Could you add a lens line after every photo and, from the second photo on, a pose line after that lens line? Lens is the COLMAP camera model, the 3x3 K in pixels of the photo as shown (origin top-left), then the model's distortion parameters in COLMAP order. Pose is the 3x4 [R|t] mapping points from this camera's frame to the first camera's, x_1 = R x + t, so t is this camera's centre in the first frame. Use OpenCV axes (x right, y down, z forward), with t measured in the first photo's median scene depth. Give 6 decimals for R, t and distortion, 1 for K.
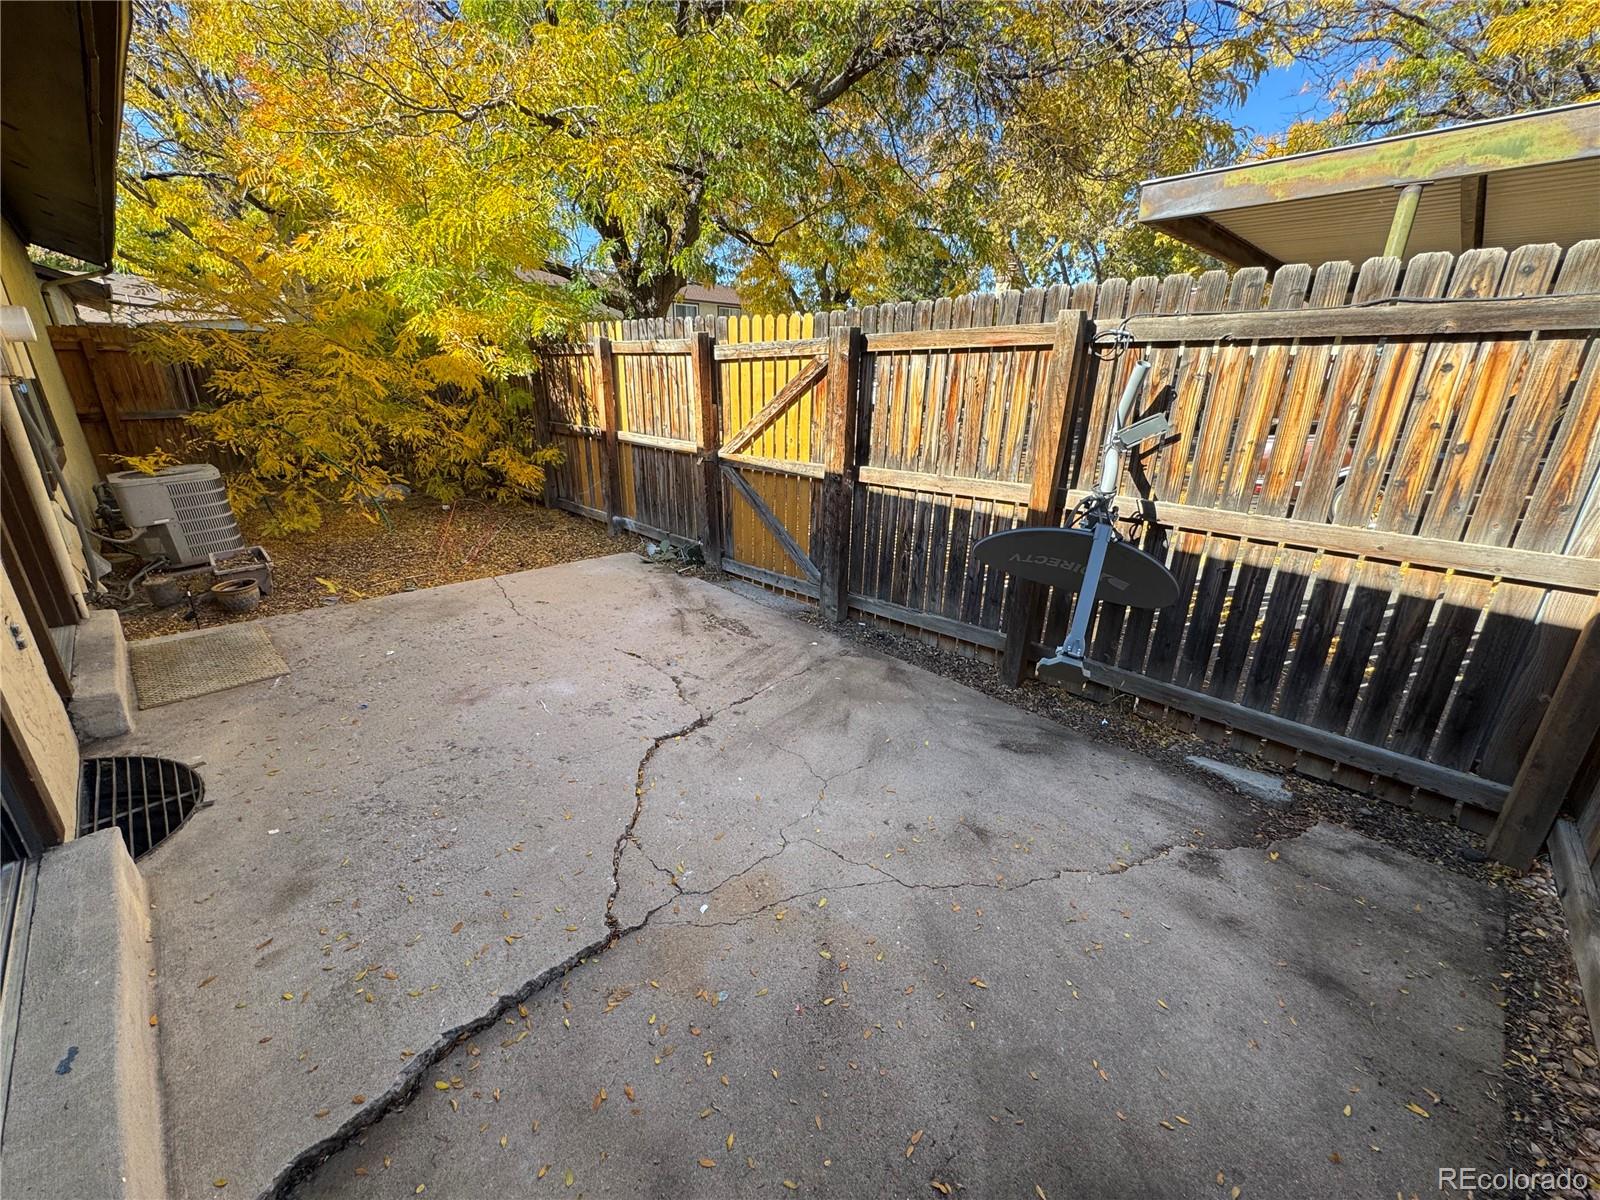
lens RADIAL K [[638.0, 0, 804.1], [0, 638.0, 595.6], [0, 0, 1]] dist [-0.003934, 0.000490]
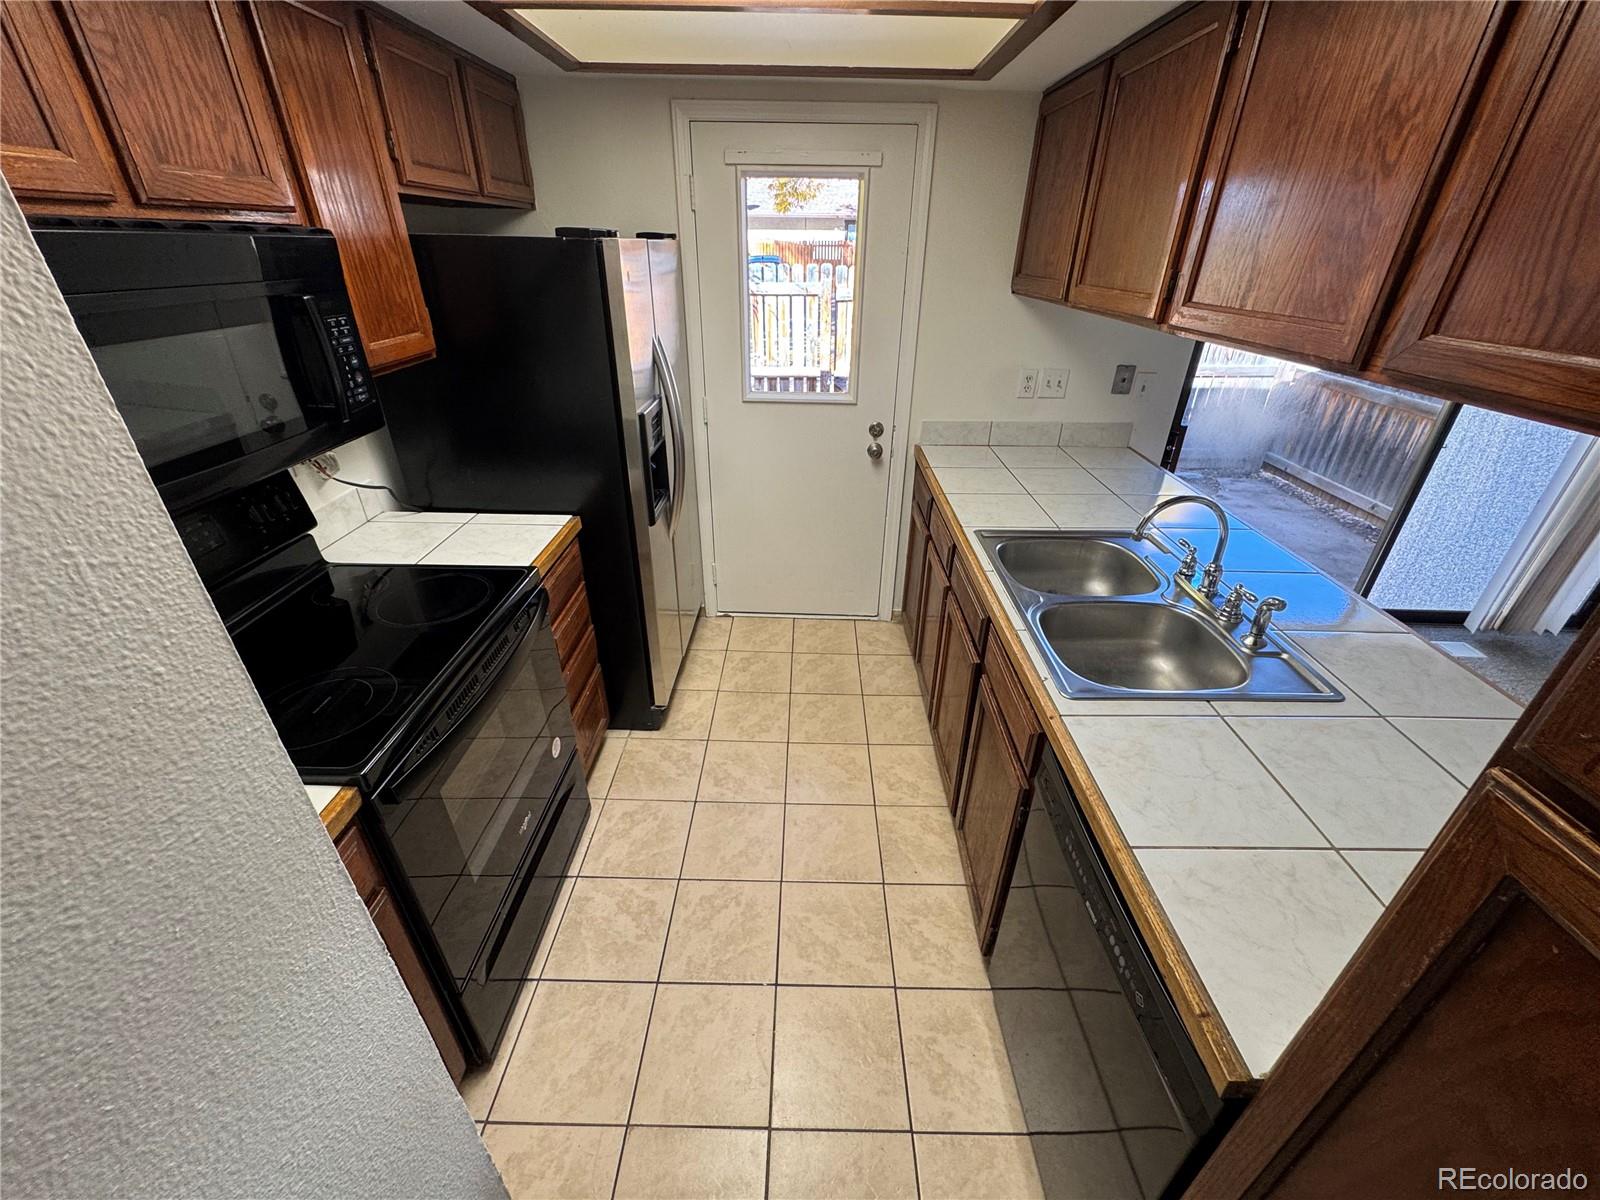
lens RADIAL K [[638.0, 0, 799.7], [0, 638.0, 598.3], [0, 0, 1]] dist [-0.003934, 0.000490]
pose [[0.725871, -0.343912, 0.595681, -1.450975], [0.237485, 0.938080, 0.252204, -0.175609], [-0.645532, -0.041602, 0.762599, 0.028402]]
